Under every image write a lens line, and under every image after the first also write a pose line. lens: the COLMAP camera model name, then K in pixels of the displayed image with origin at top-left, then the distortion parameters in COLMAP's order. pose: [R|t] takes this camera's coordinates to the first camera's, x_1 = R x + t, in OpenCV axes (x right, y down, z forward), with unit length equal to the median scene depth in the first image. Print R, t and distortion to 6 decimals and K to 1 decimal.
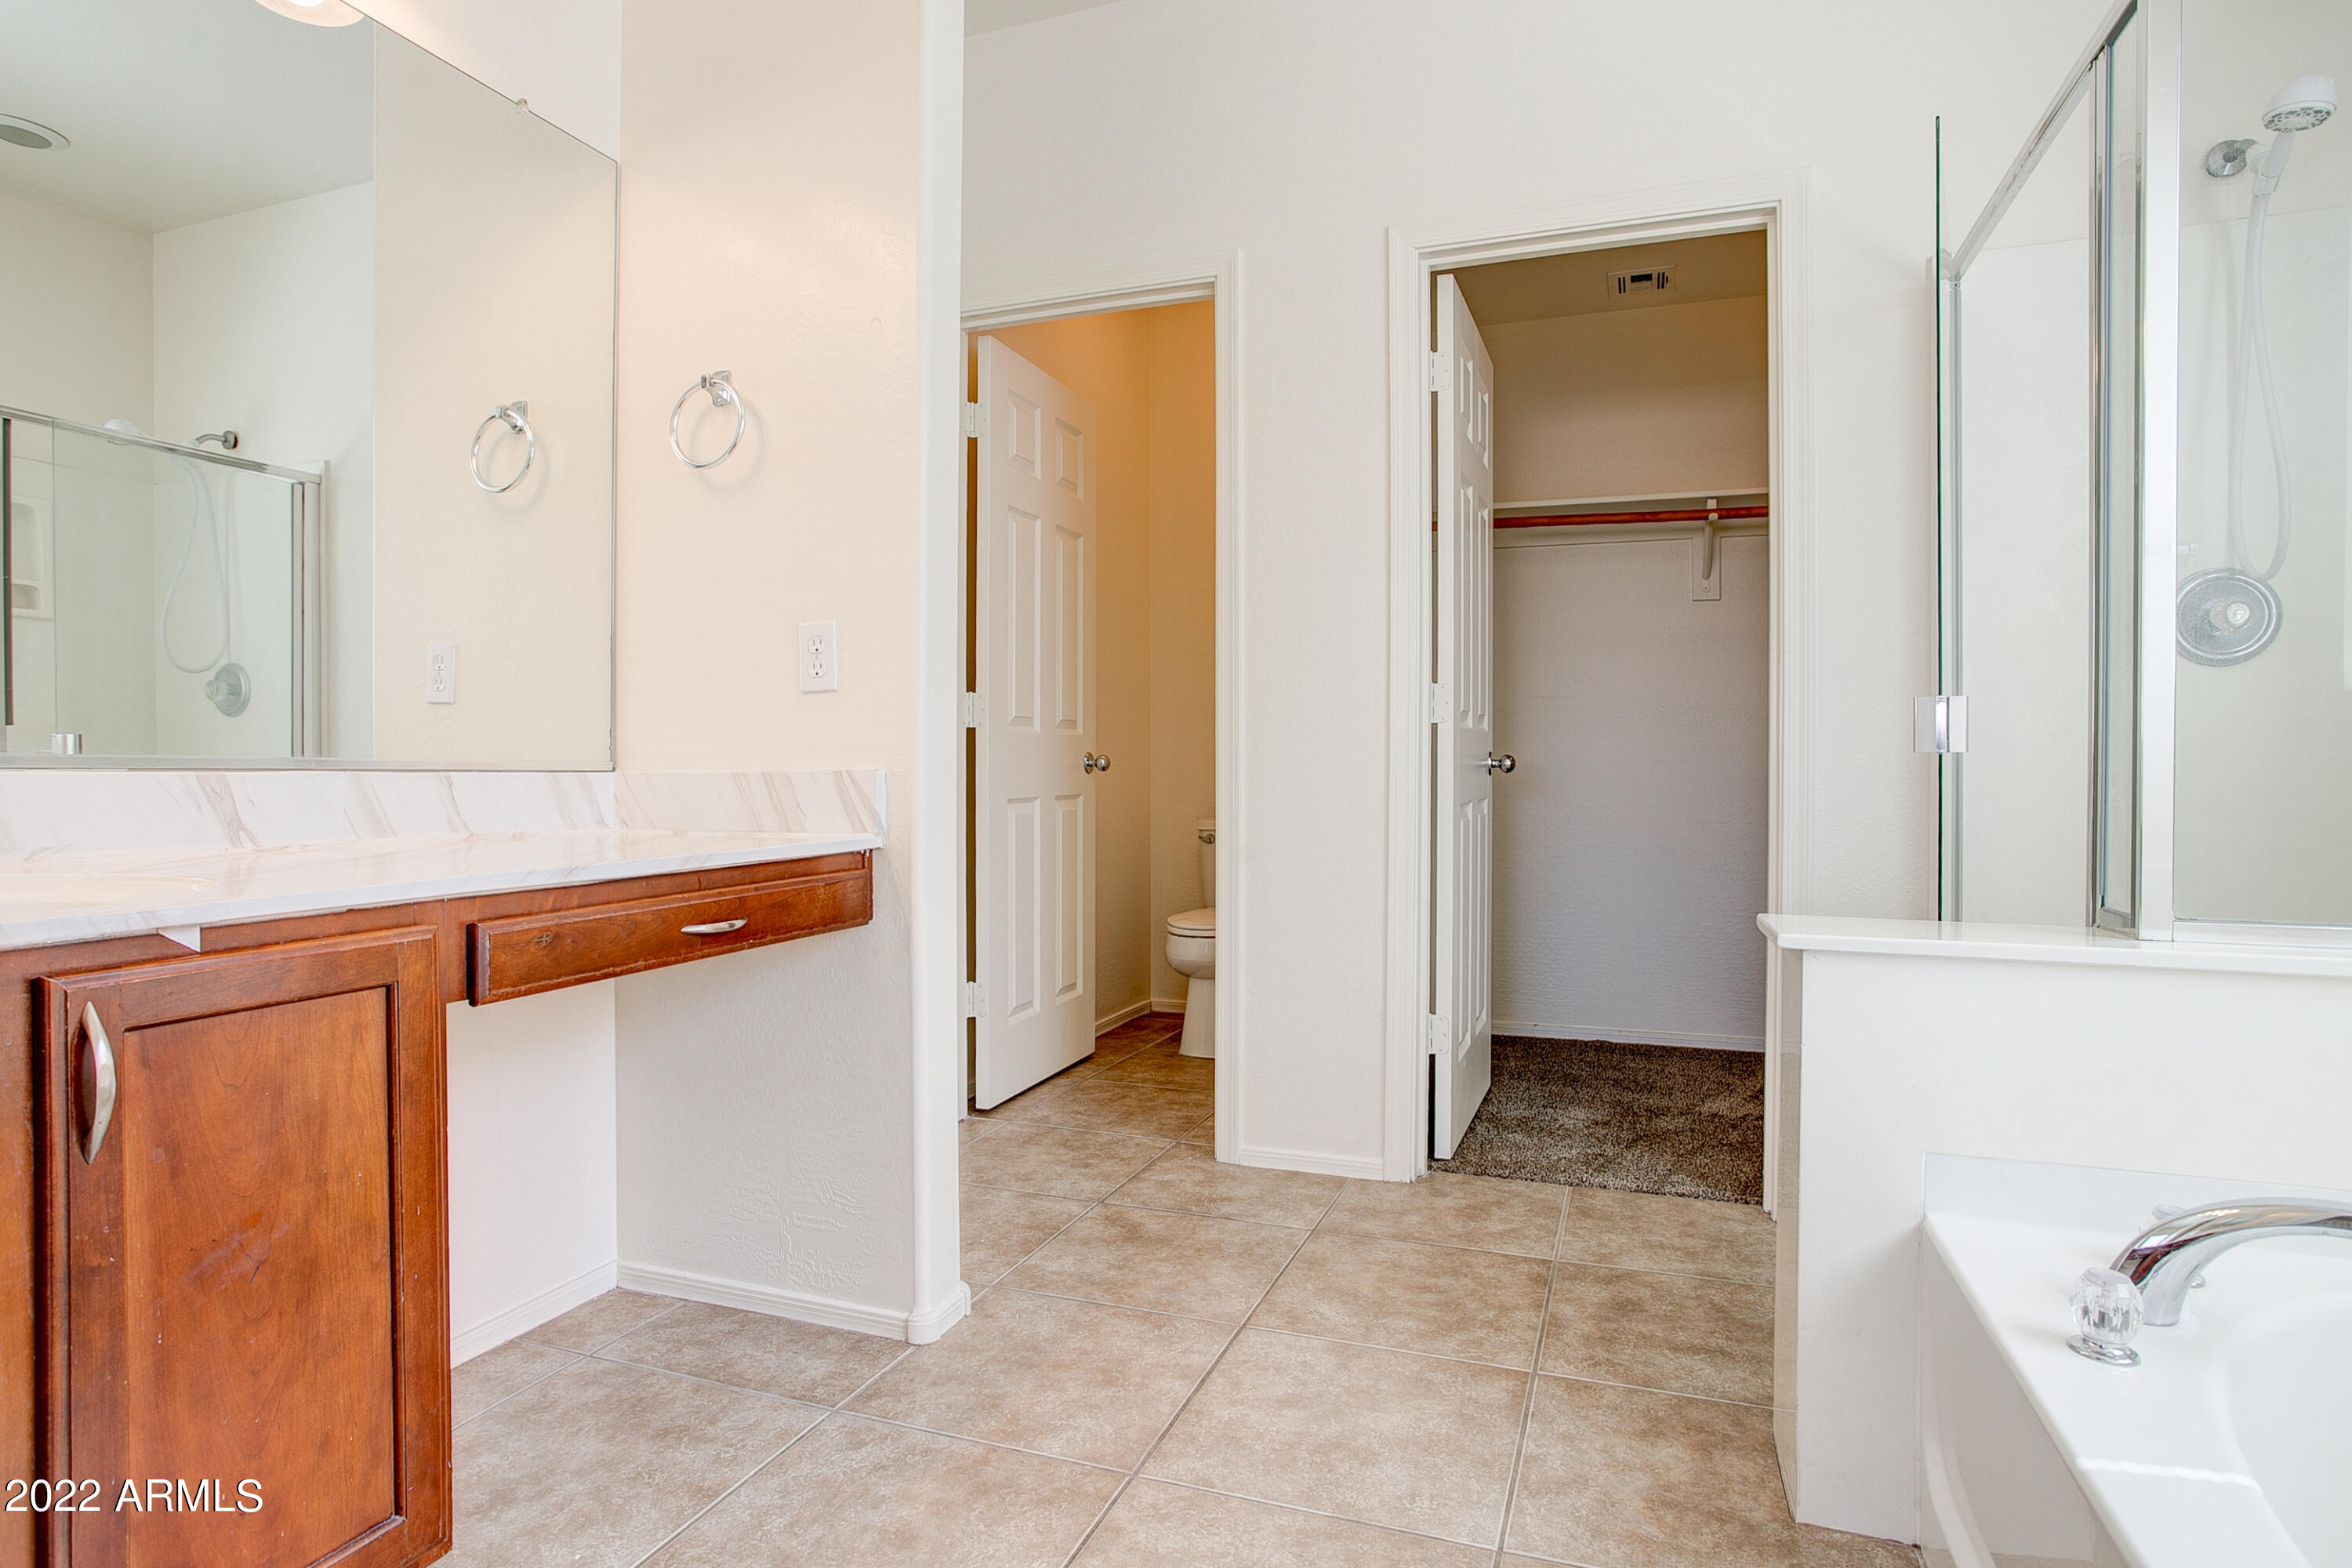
lens RADIAL K [[1272.7, 0, 1175.5], [0, 1272.7, 776.3], [0, 0, 1]] dist [-0.003172, 0.000427]
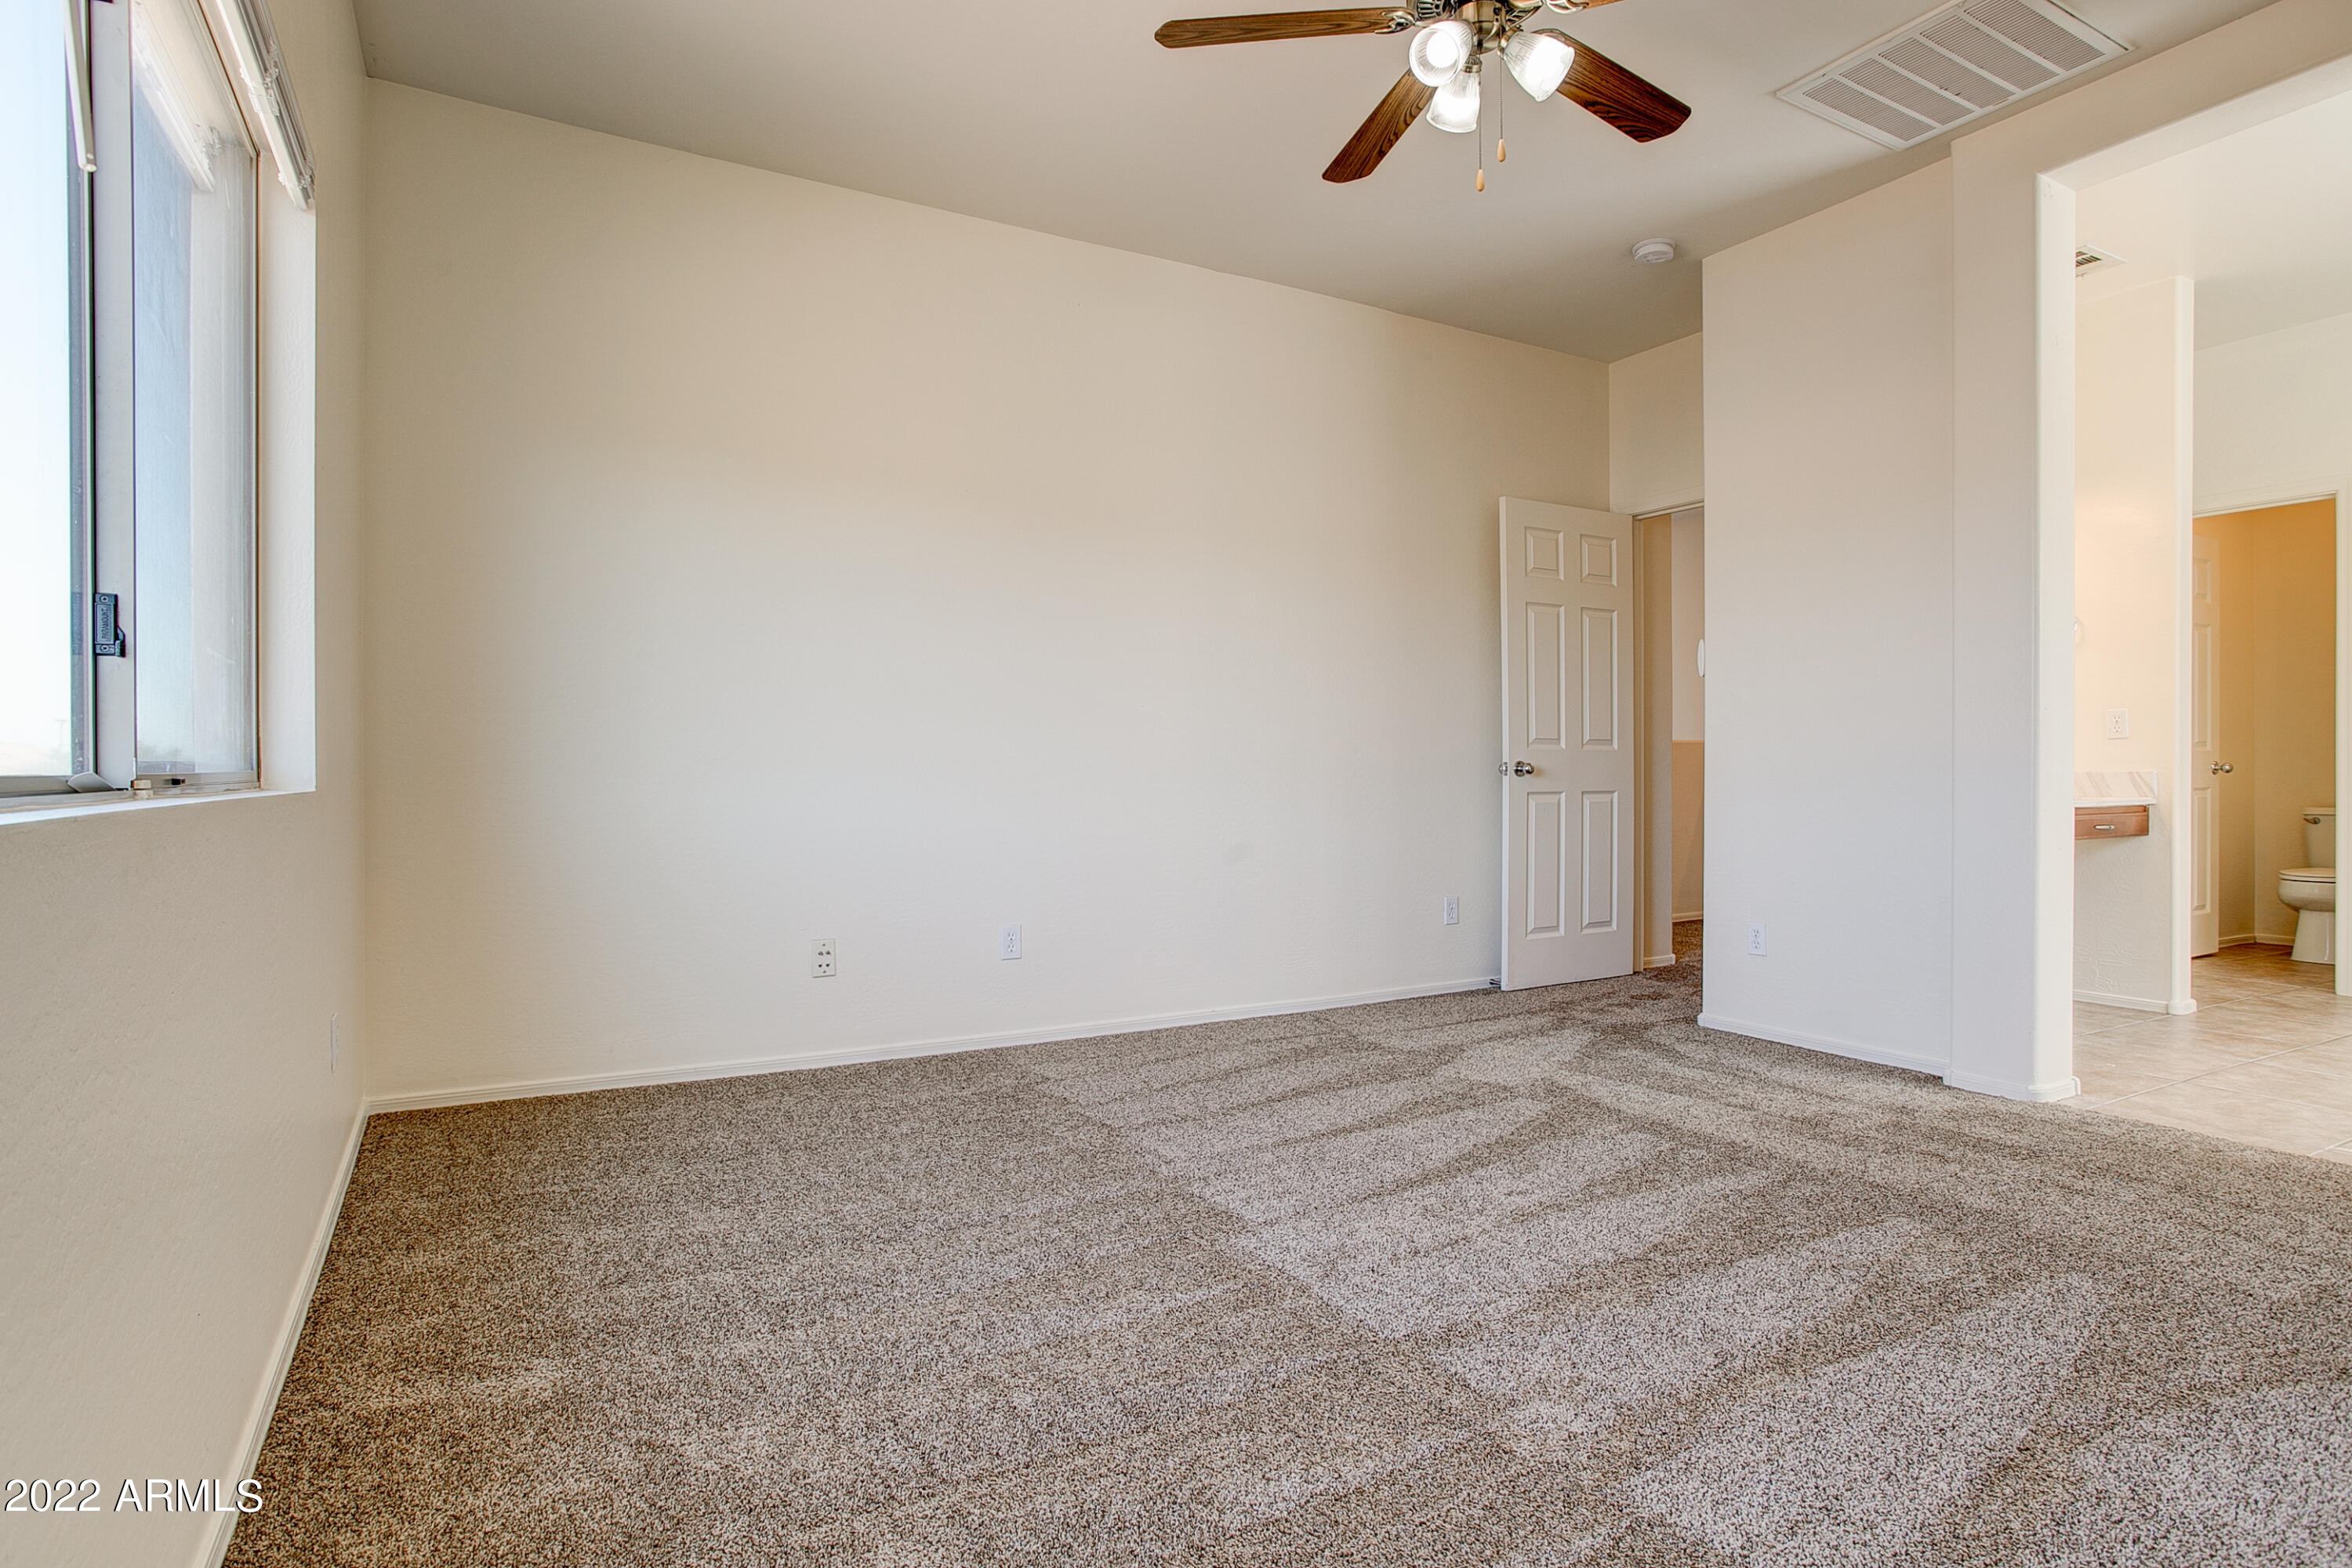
lens RADIAL K [[1204.8, 0, 1190.1], [0, 1204.8, 766.0], [0, 0, 1]] dist [0.017322, 0.000296]
pose [[0.774247, 0.000137, -0.632883, -0.187919], [-0.006567, 0.999948, -0.007818, 0.014438], [0.632849, 0.010209, 0.774208, -1.947362]]
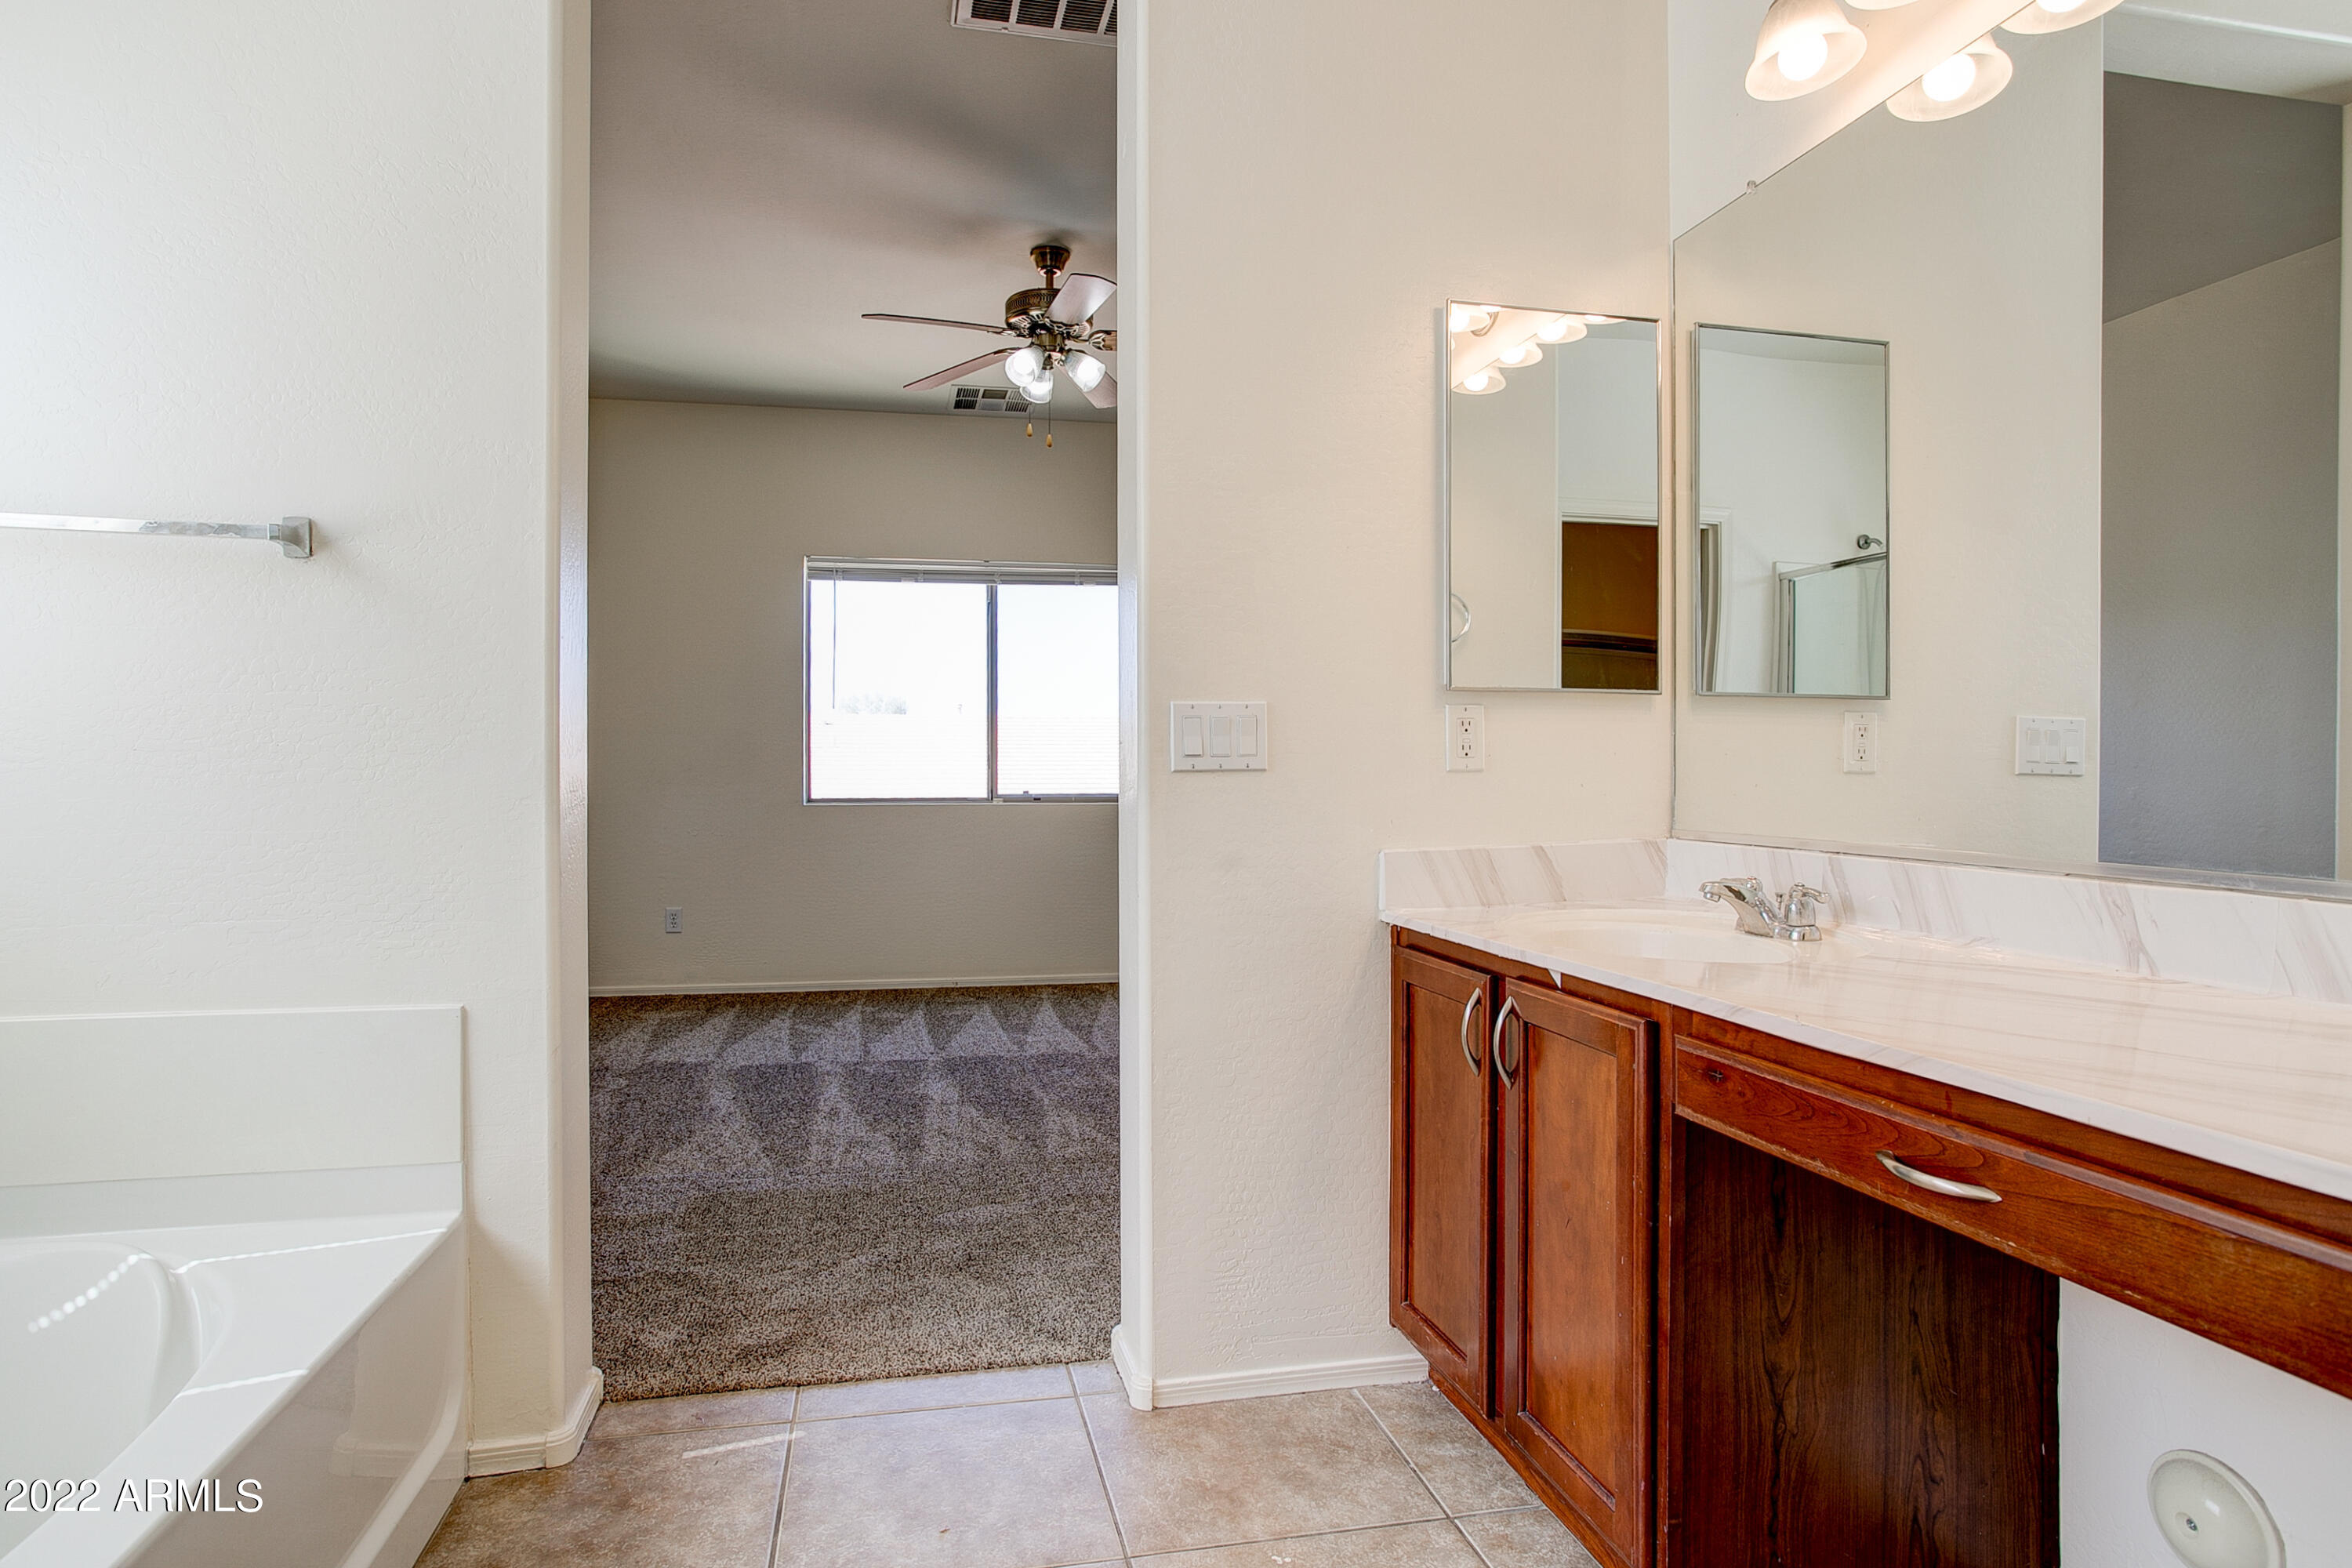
lens RADIAL K [[1272.7, 0, 1177.5], [0, 1272.7, 795.8], [0, 0, 1]] dist [-0.003172, 0.000427]
pose [[-0.852249, 0.004034, -0.523121, 0.054153], [-0.002831, 0.999920, 0.012322, -0.014413], [0.523128, 0.011982, -0.852170, 0.273382]]
